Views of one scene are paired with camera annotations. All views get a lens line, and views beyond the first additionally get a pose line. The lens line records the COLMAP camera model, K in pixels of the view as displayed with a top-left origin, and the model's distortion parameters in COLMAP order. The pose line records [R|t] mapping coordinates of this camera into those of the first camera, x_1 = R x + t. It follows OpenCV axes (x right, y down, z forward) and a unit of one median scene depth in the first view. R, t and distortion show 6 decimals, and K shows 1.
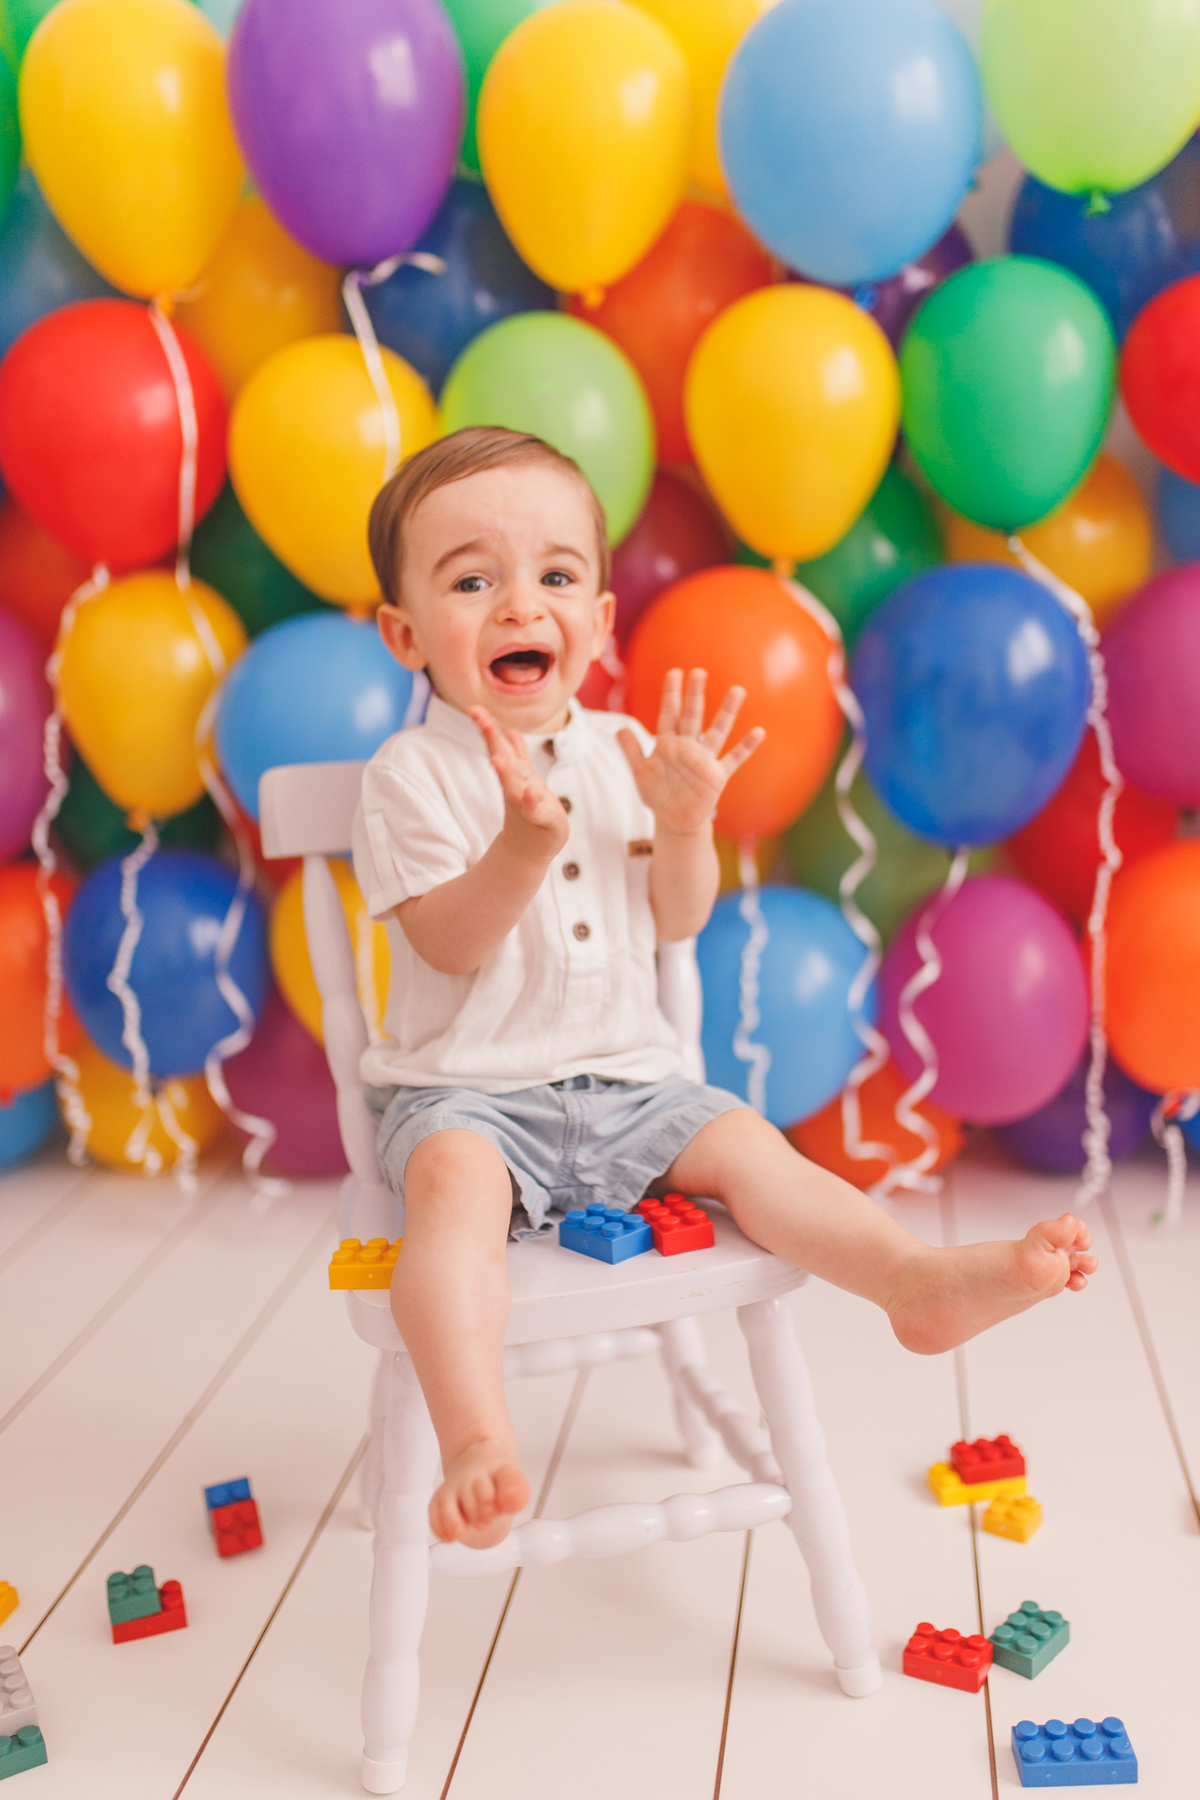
lens RADIAL K [[1860.9, 0, 589.8], [0, 1860.9, 894.0], [0, 0, 1]] dist [-0.001668, 0.000000]
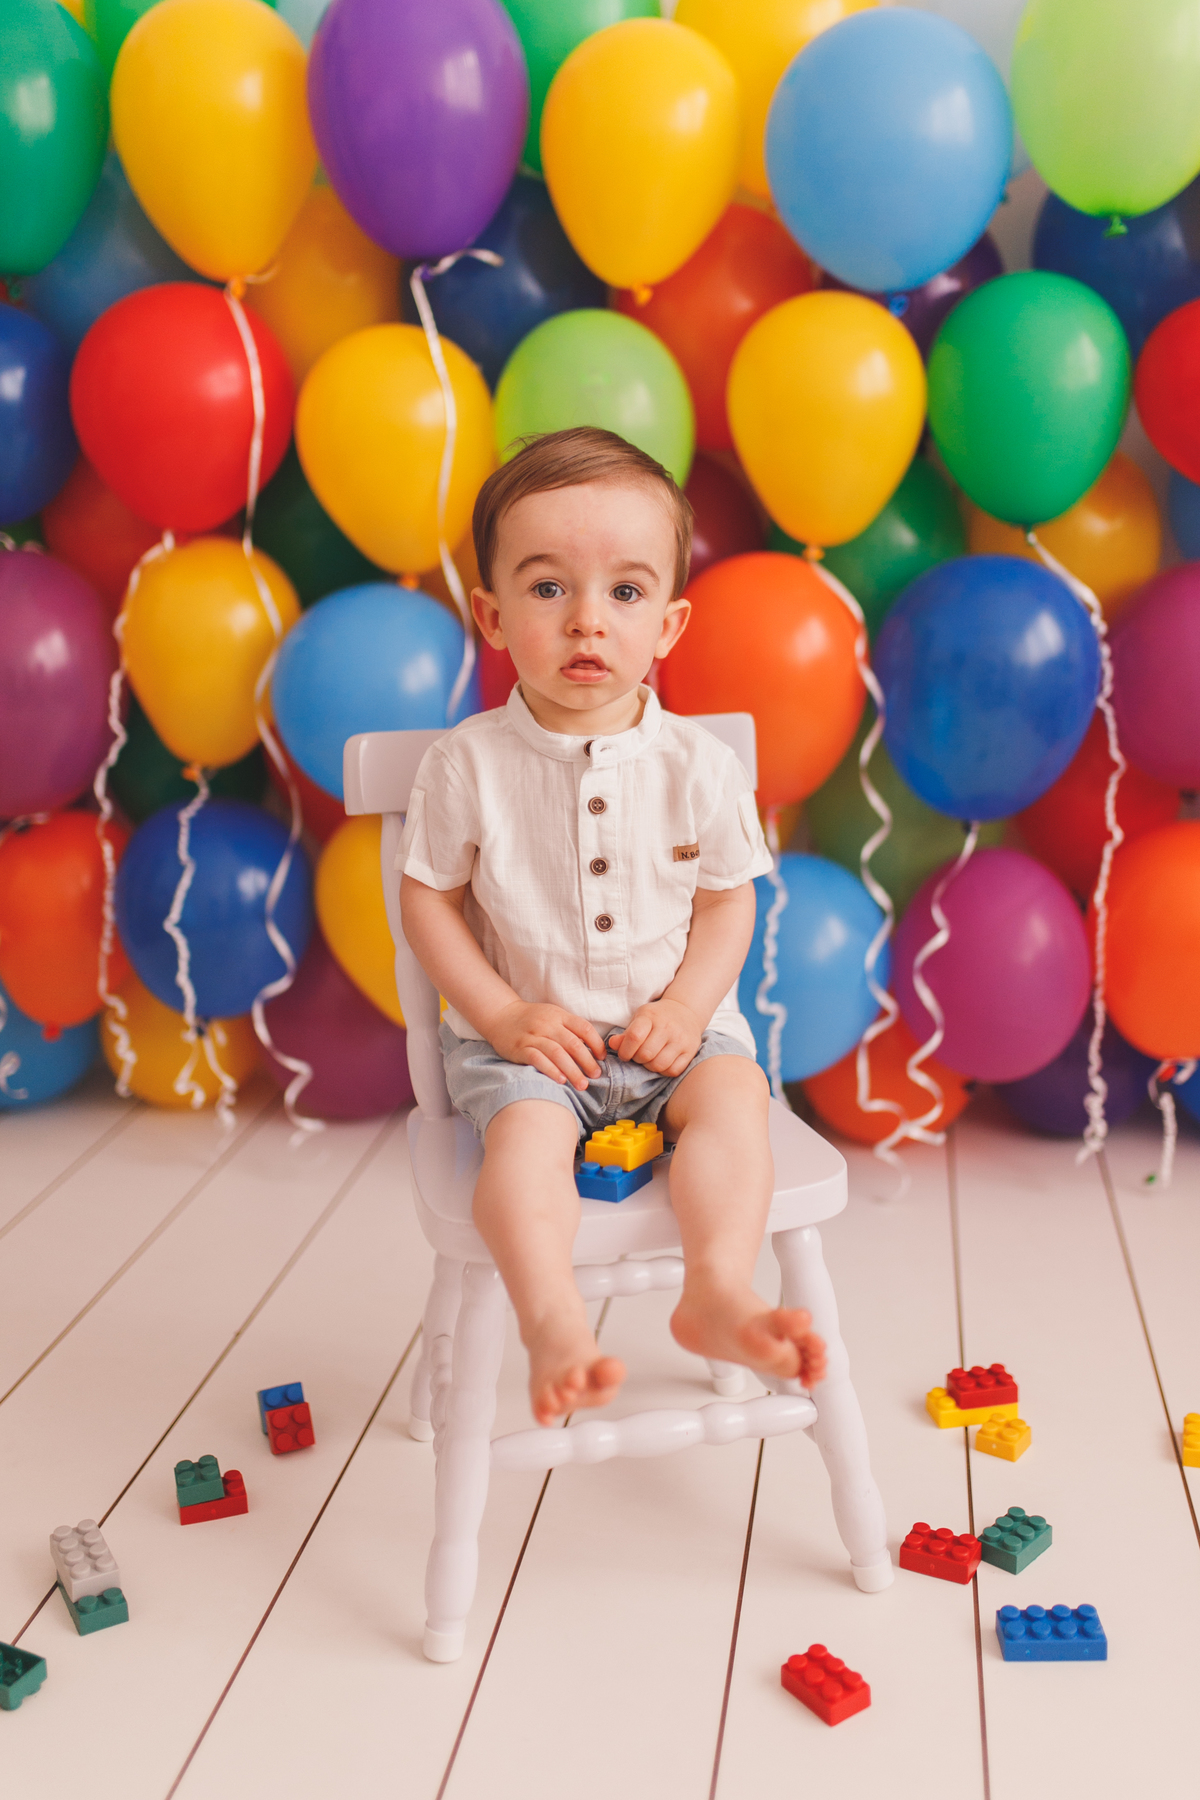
lens RADIAL K [[1959.8, 0, 583.3], [0, 1959.8, 835.8], [0, 0, 1]] dist [0.002274, 0.000000]
pose [[0.999565, 0.029487, -0.000664, -0.022044], [-0.029492, 0.999515, -0.010021, 0.001101], [0.000369, 0.010036, 0.999950, -0.118038]]
